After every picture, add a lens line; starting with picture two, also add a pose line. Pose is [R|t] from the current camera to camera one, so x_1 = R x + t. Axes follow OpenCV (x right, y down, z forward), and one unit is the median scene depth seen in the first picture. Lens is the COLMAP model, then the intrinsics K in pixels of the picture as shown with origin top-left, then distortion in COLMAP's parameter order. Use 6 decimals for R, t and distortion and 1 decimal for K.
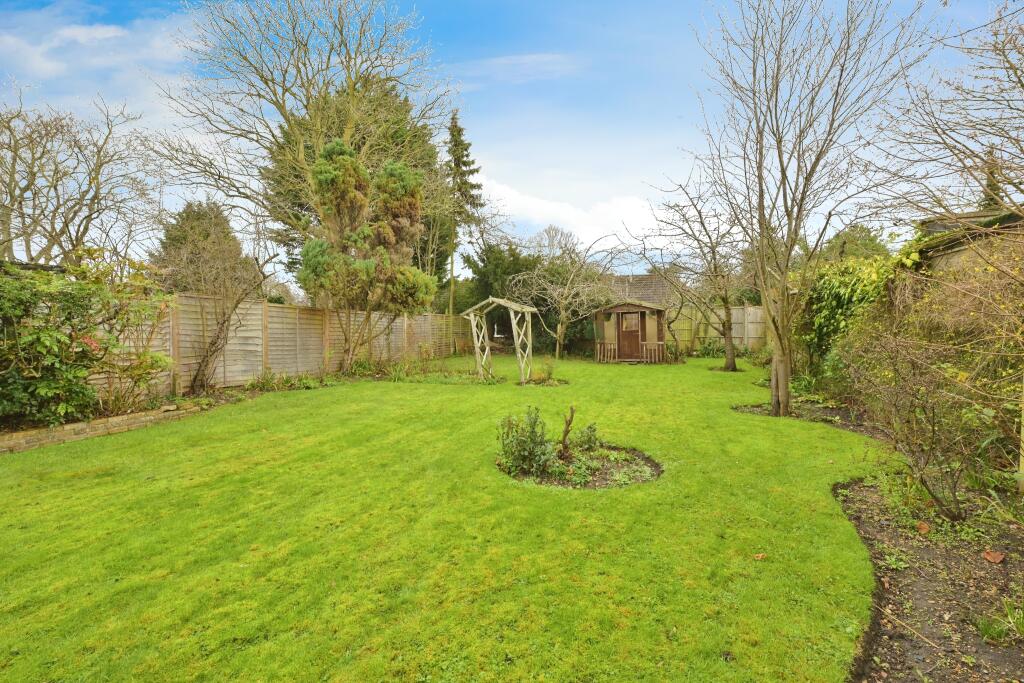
lens RADIAL K [[423.7, 0, 512.0], [0, 423.7, 335.1], [0, 0, 1]] dist [0.000146, -0.000228]
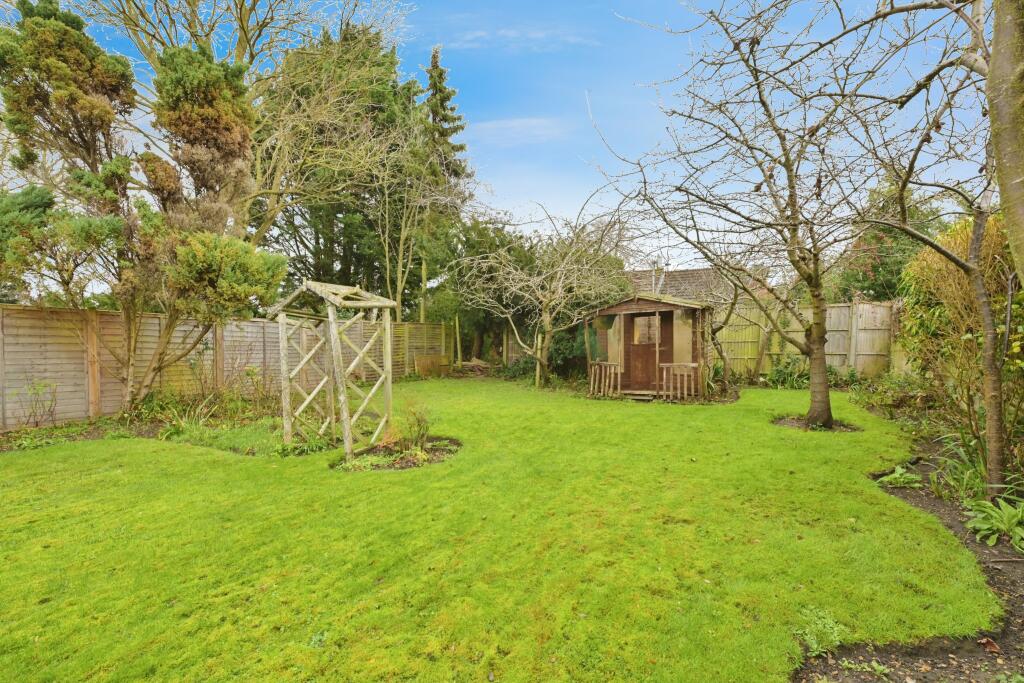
lens RADIAL K [[442.2, 0, 513.1], [0, 442.2, 373.0], [0, 0, 1]] dist [-0.002125, -0.000242]
pose [[0.989947, 0.006601, -0.141281, 0.176207], [0.001765, 0.998256, 0.059007, -0.006630], [0.141424, -0.058663, 0.988209, 0.333511]]
